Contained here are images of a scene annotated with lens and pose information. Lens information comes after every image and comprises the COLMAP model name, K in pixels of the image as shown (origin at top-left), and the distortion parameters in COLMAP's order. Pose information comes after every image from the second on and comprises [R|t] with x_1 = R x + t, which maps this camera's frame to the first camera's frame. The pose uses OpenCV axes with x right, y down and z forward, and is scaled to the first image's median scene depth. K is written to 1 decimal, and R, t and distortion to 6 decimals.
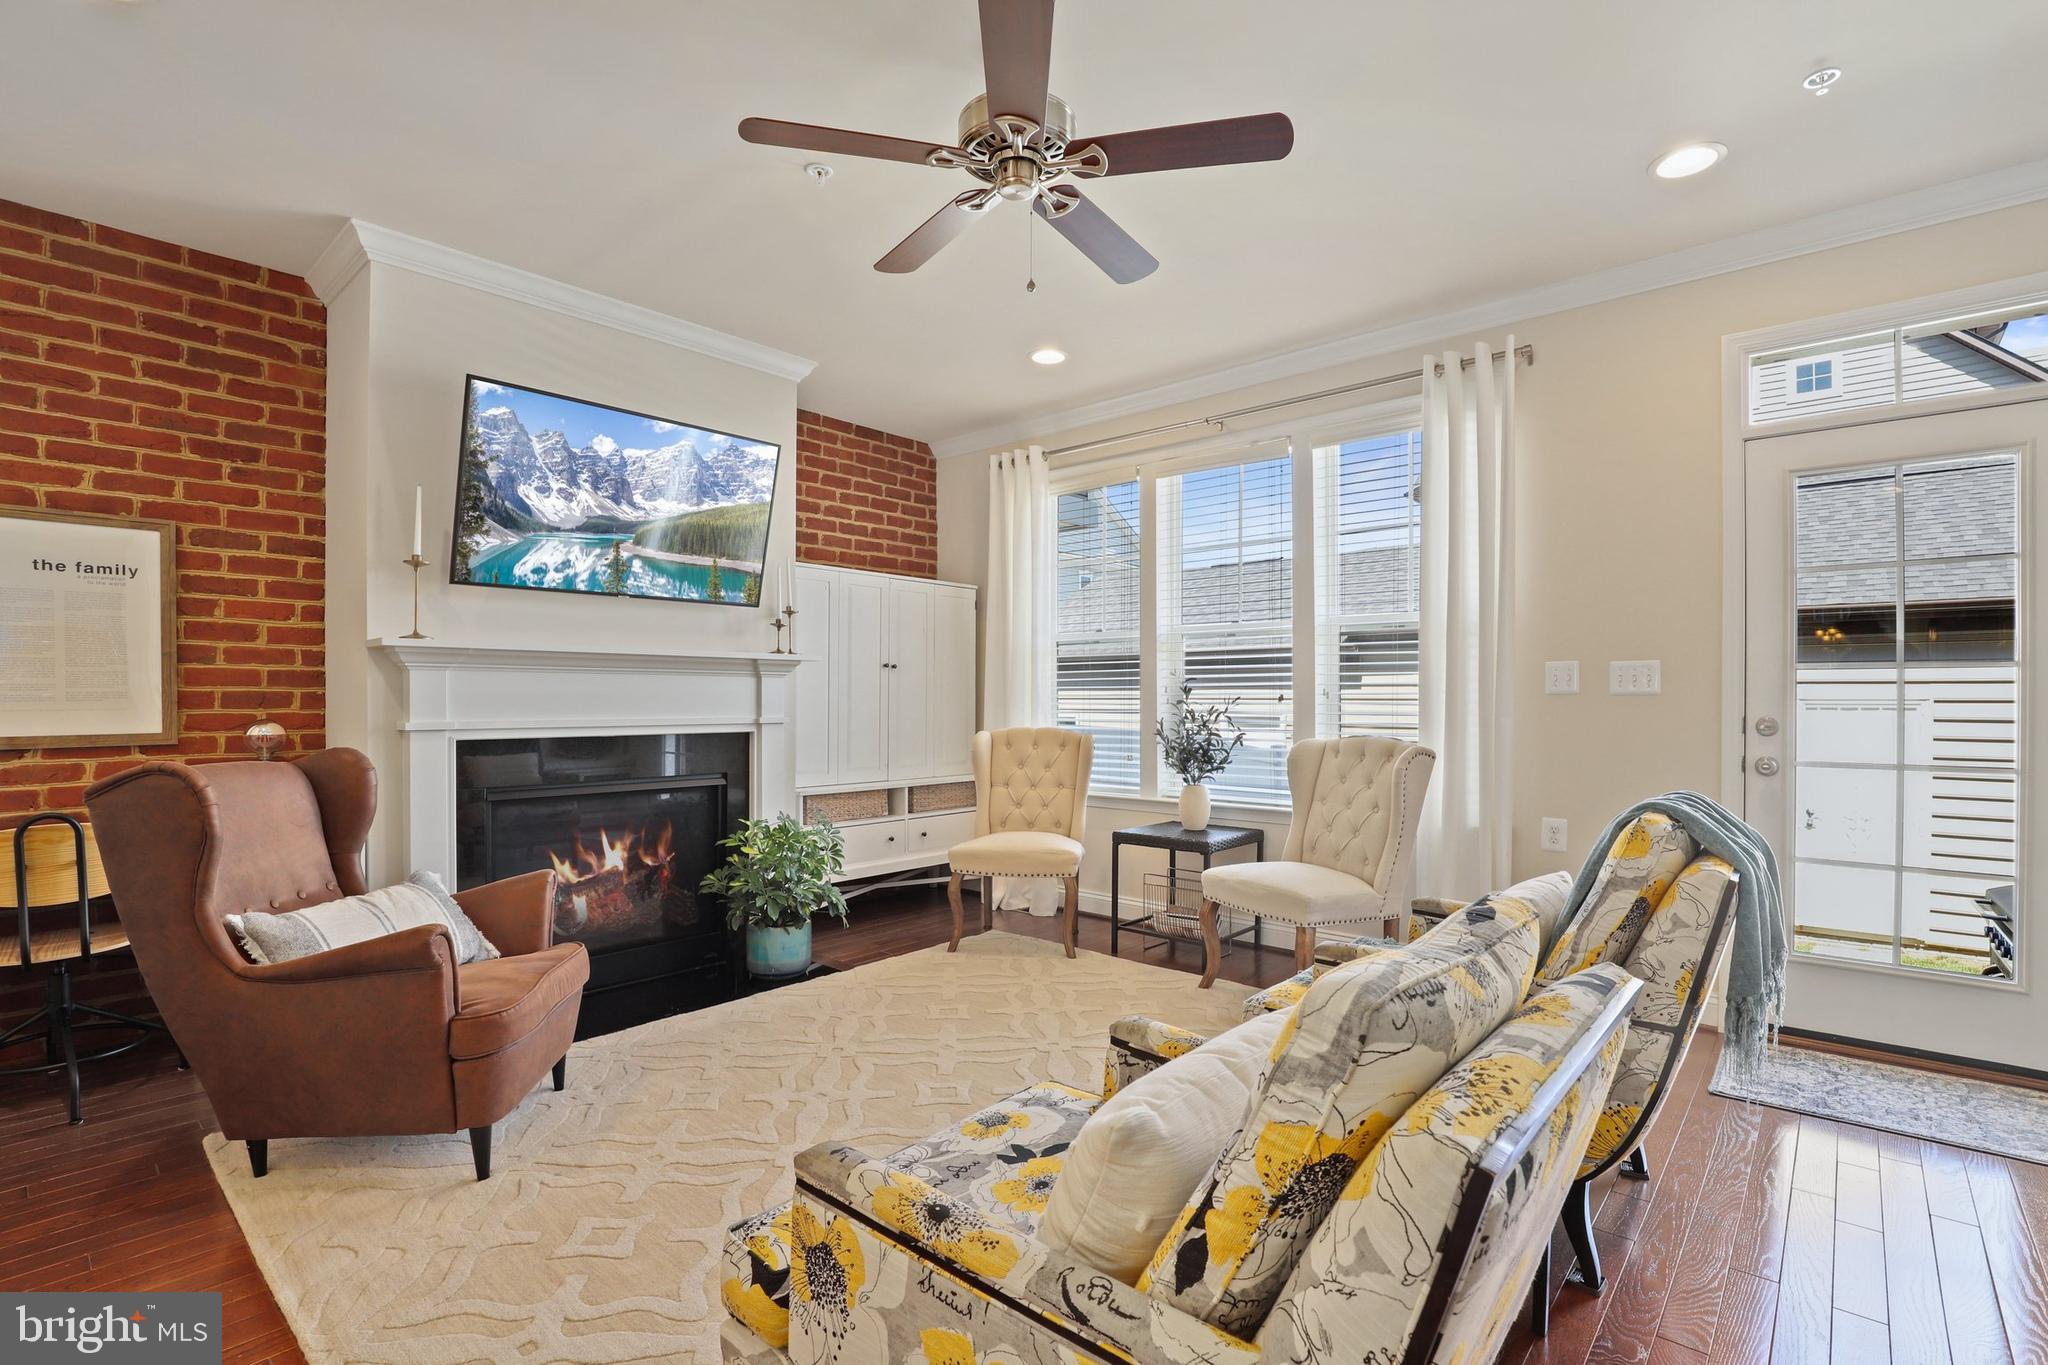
lens RADIAL K [[942.0, 0, 1031.4], [0, 942.0, 694.2], [0, 0, 1]] dist [-0.040855, 0.011544]
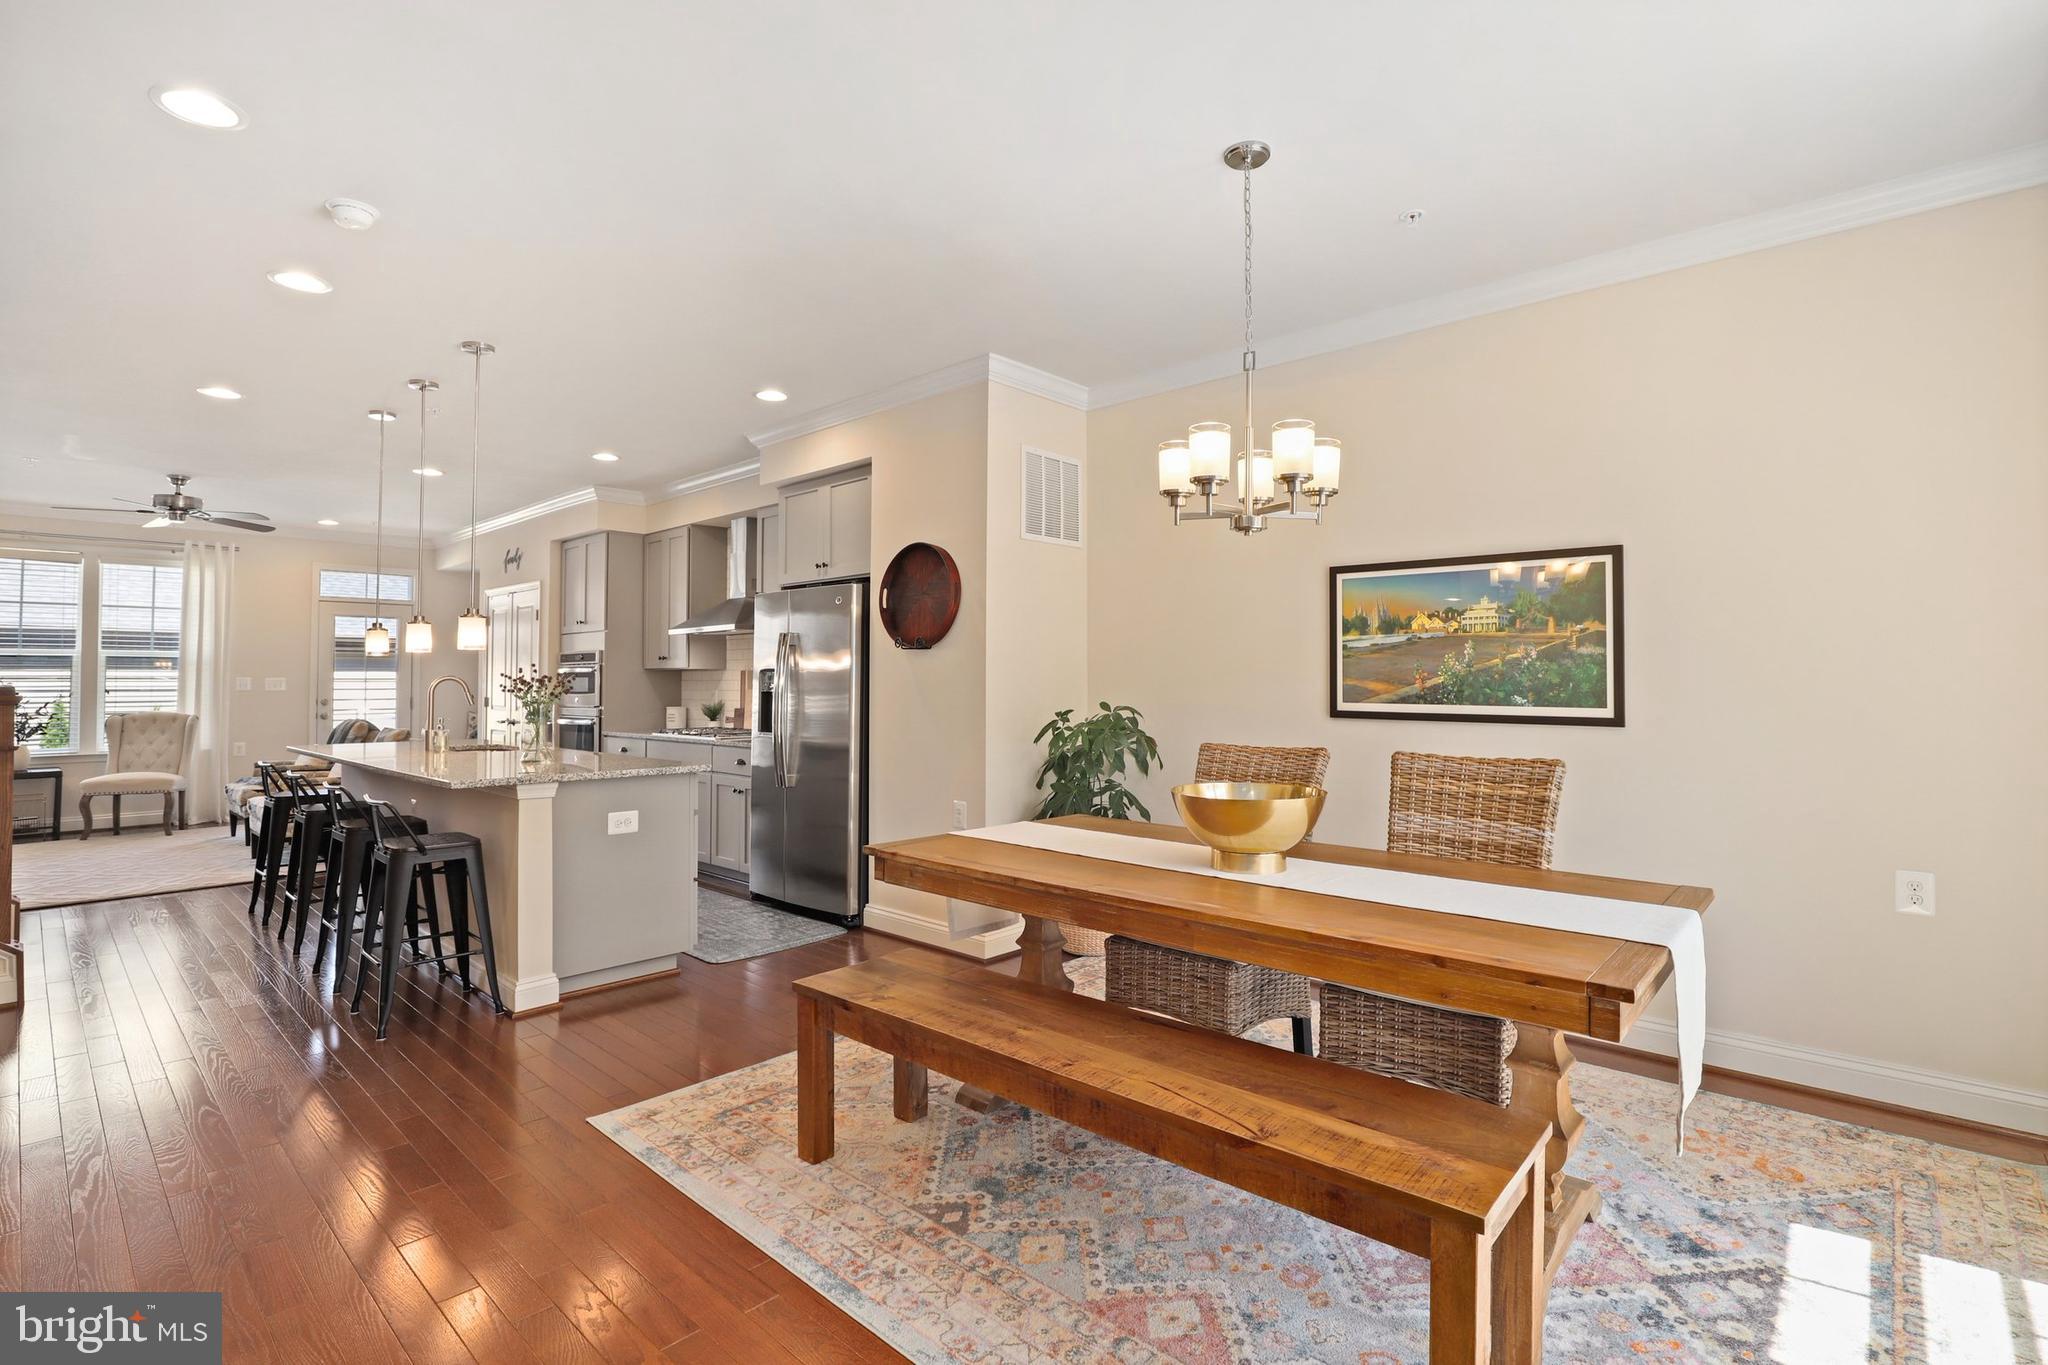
lens RADIAL K [[956.8, 0, 1024.7], [0, 956.8, 654.0], [0, 0, 1]] dist [-0.017919, -0.000169]
pose [[0.021068, 0.028114, 0.999383, -1.570755], [-0.003435, 0.999601, -0.028048, -0.028941], [-0.999772, -0.002842, 0.021156, -0.923746]]
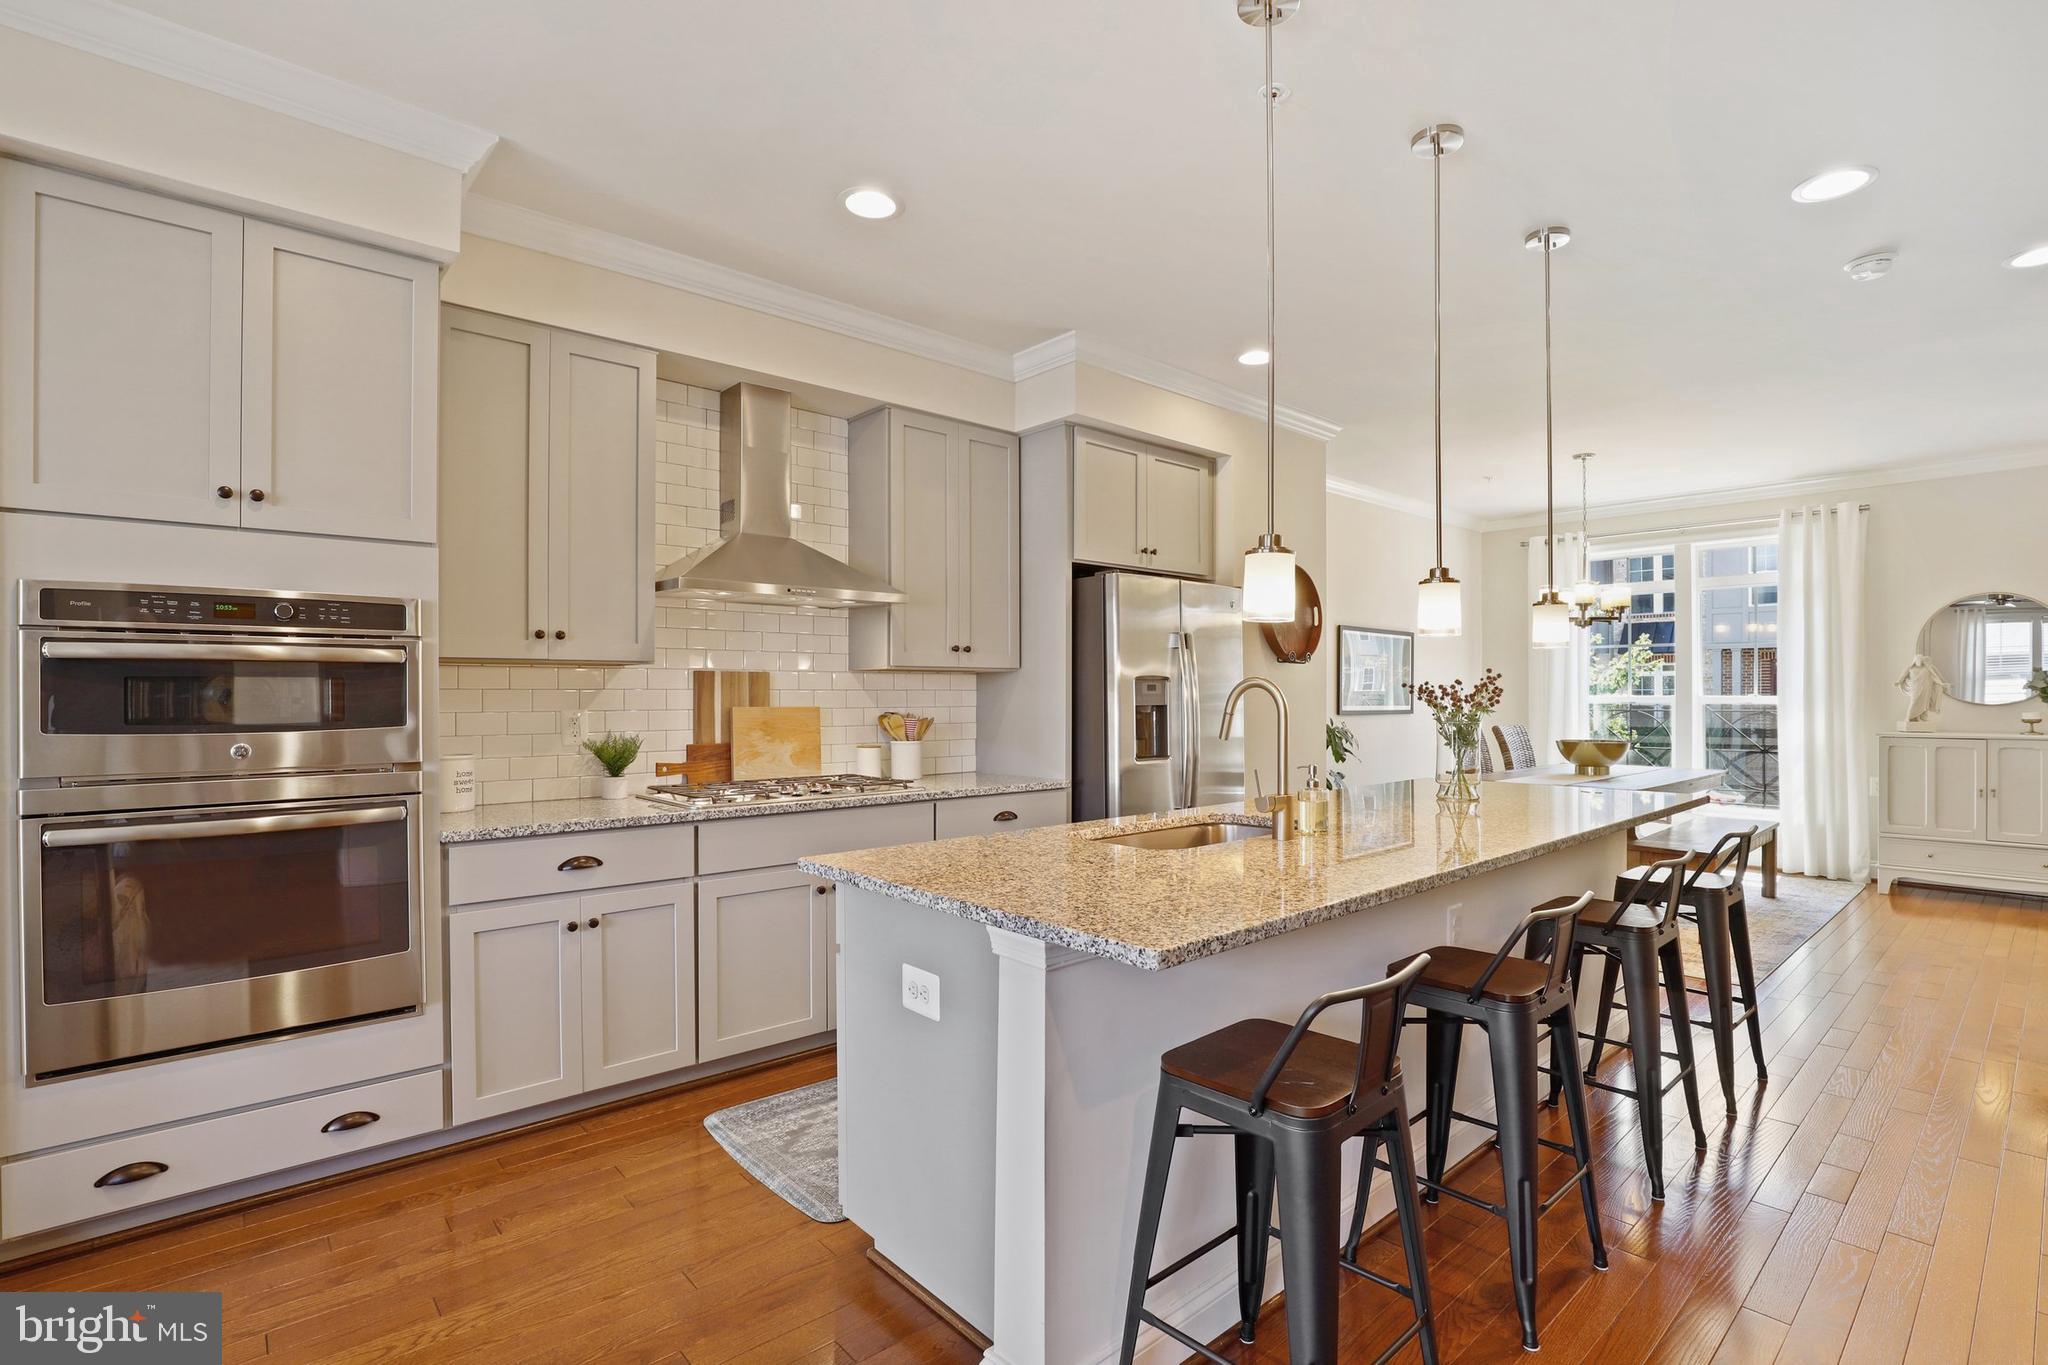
lens RADIAL K [[951.7, 0, 1027.7], [0, 951.7, 695.8], [0, 0, 1]] dist [-0.027599, -0.000026]
pose [[-0.992338, -0.001189, 0.123551, -0.304558], [-0.001535, 0.999995, -0.002705, -0.020494], [-0.123547, -0.002874, -0.992335, 0.420784]]
